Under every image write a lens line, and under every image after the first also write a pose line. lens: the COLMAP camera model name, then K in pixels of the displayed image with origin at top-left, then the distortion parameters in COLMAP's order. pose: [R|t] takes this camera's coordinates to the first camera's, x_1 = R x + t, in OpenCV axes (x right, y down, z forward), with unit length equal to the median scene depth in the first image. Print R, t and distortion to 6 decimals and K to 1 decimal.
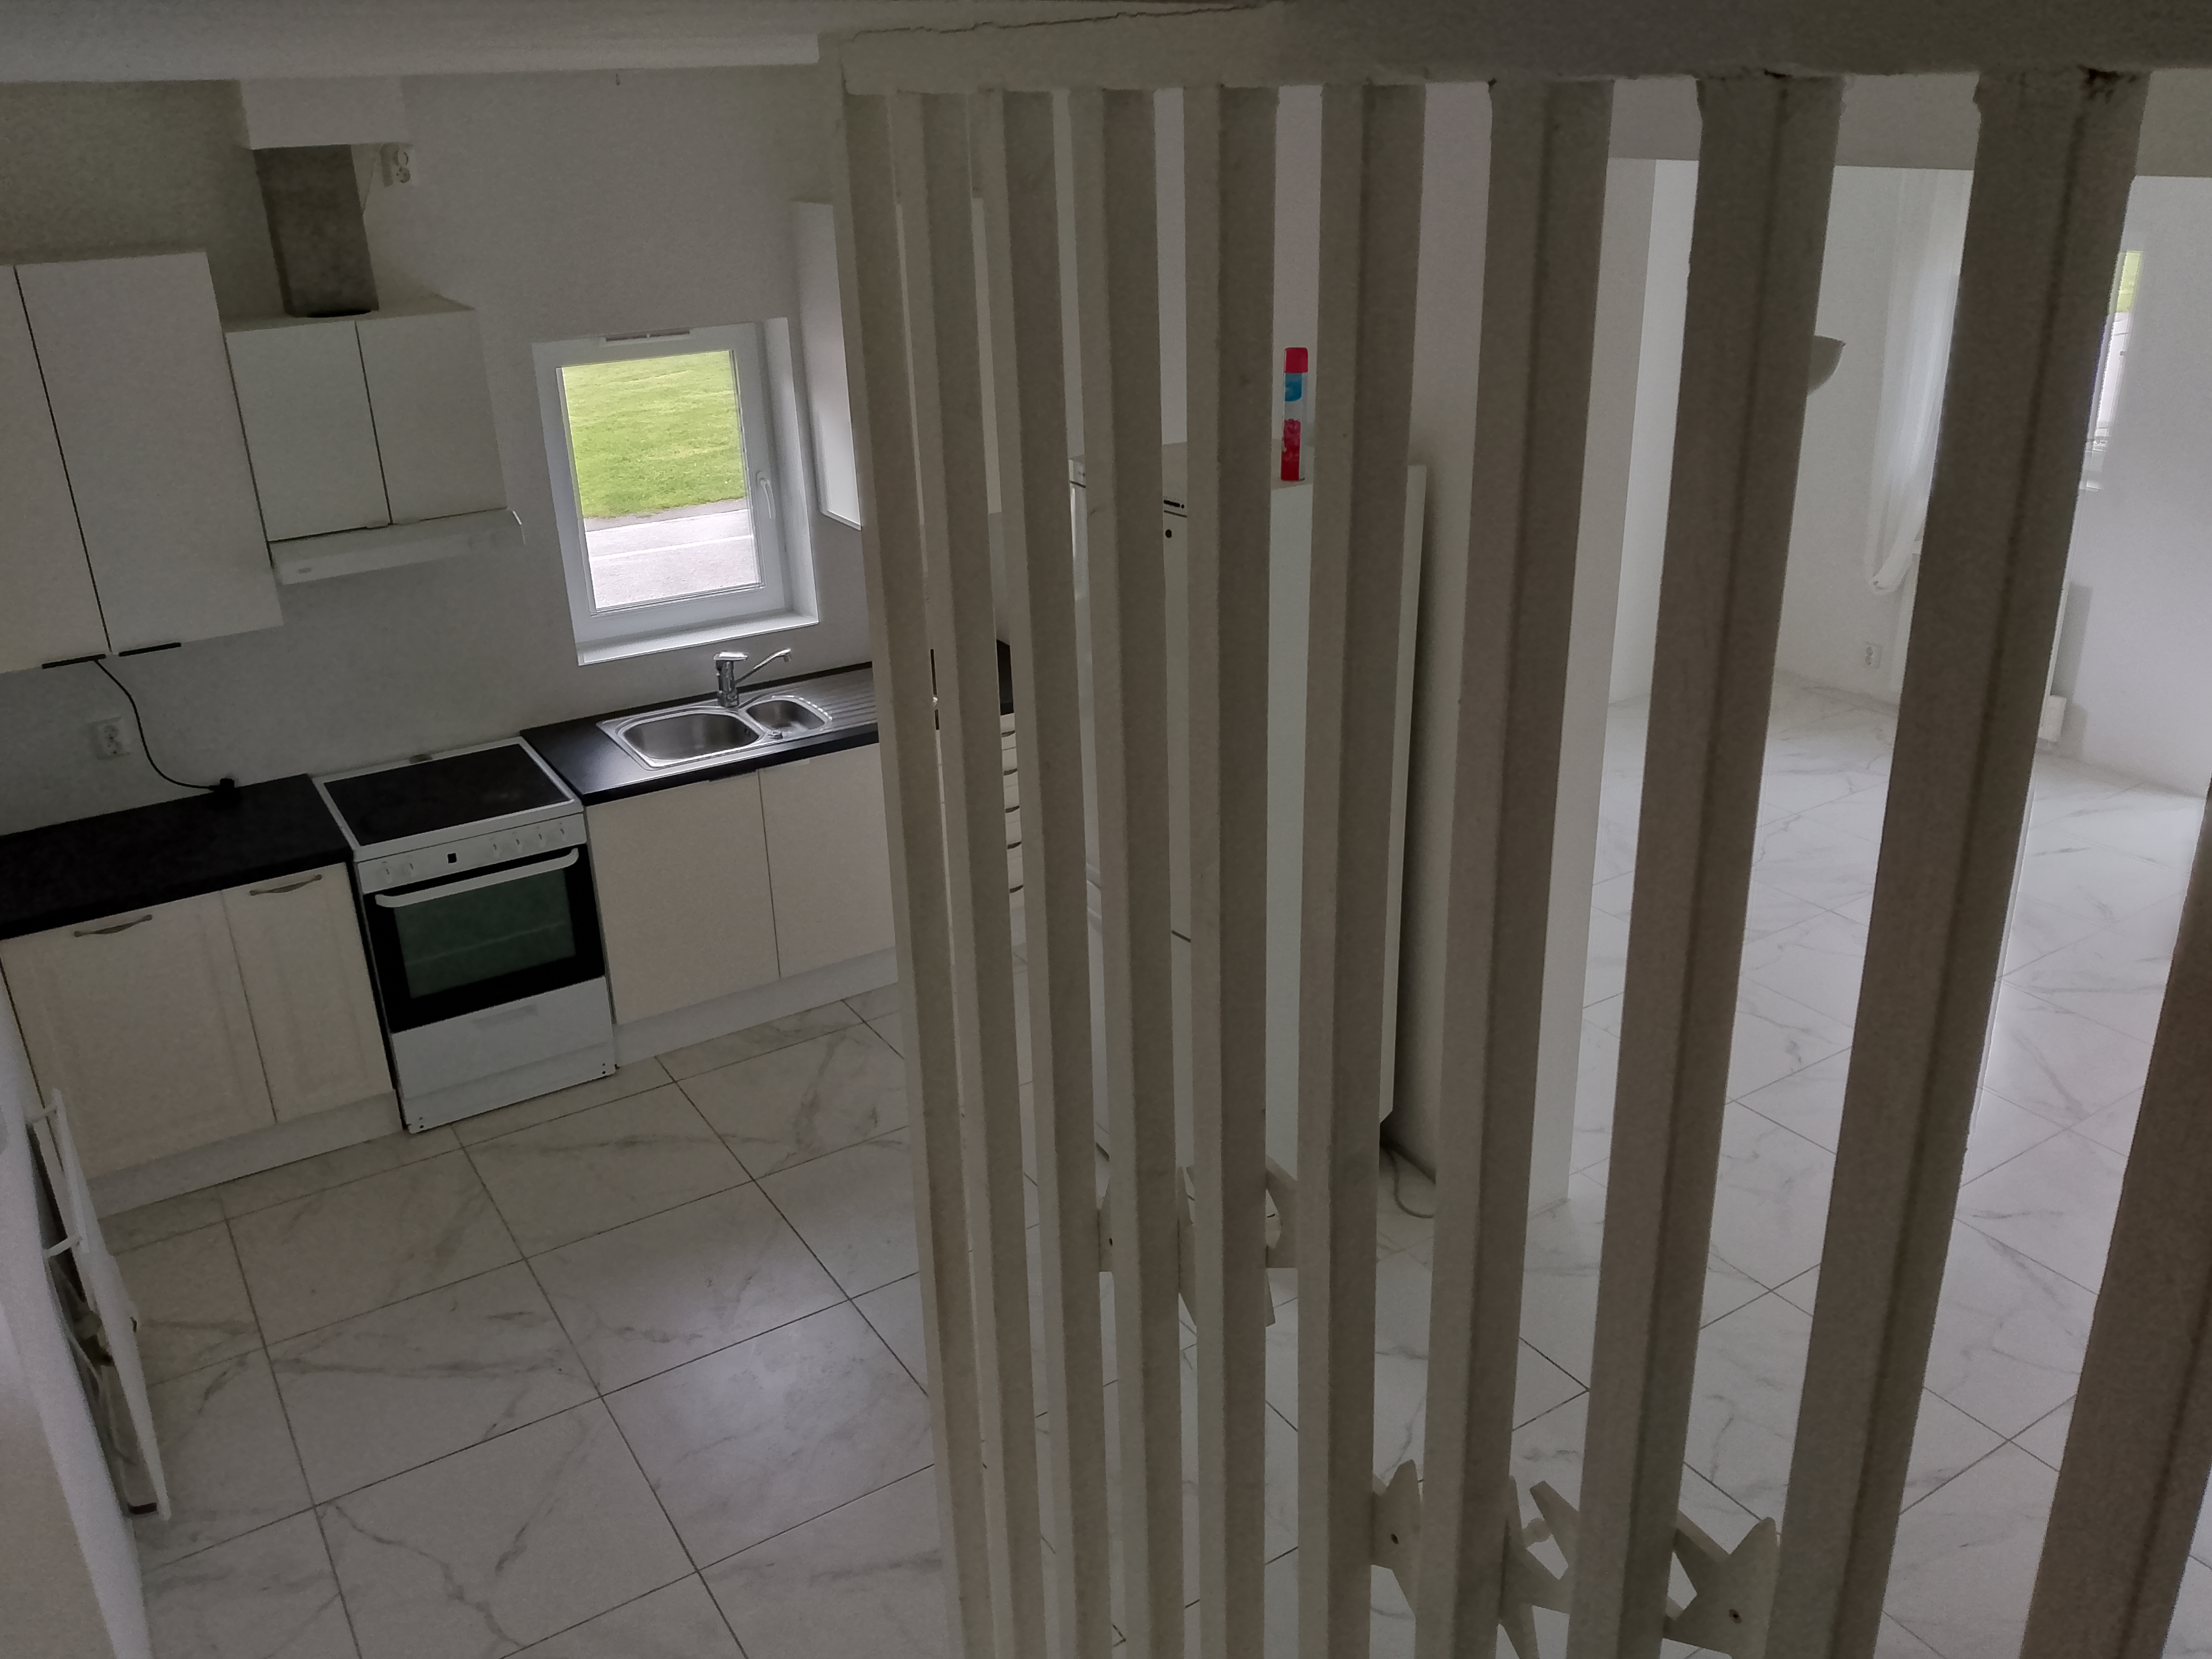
lens RADIAL K [[1742.8, 0, 1109.5], [0, 1742.8, 819.0], [0, 0, 1]] dist [0.047201, -0.118156]
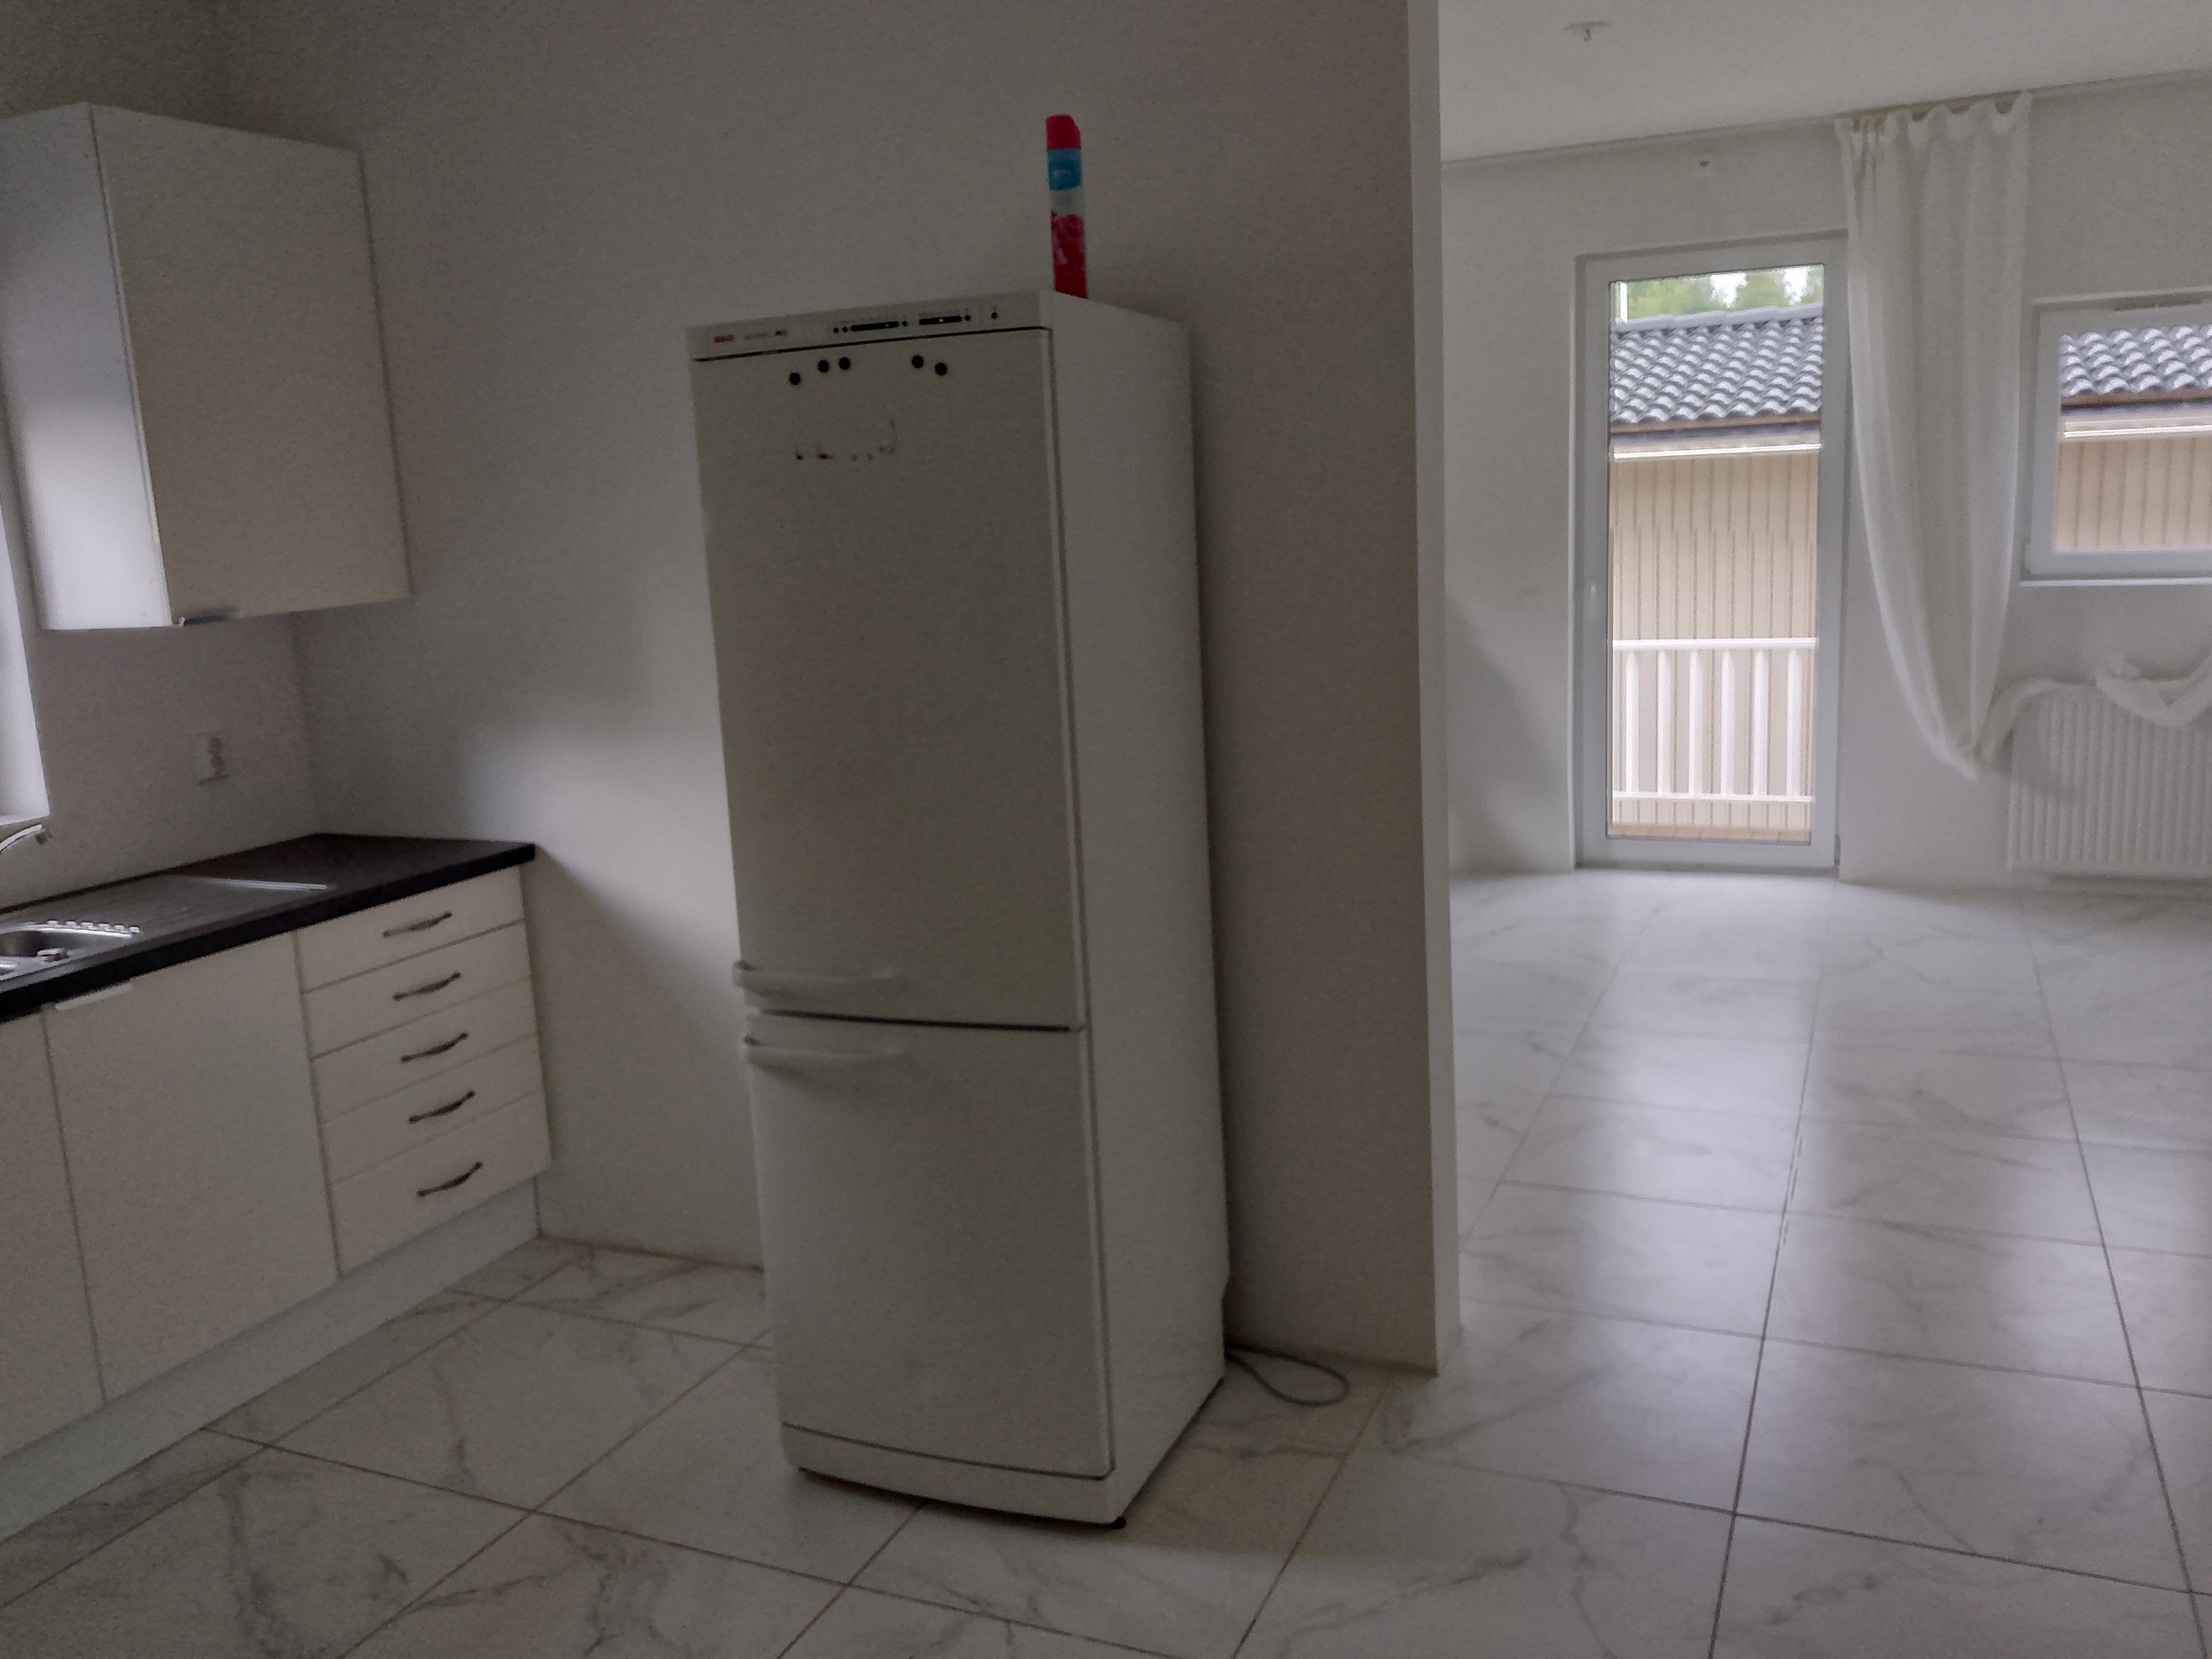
lens RADIAL K [[1742.8, 0, 1109.5], [0, 1742.8, 819.0], [0, 0, 1]] dist [0.047201, -0.118156]
pose [[0.833889, -0.121133, 0.538476, -0.218758], [0.244261, 0.955871, -0.163238, 0.091241], [-0.494940, 0.267651, 0.826678, 0.375077]]
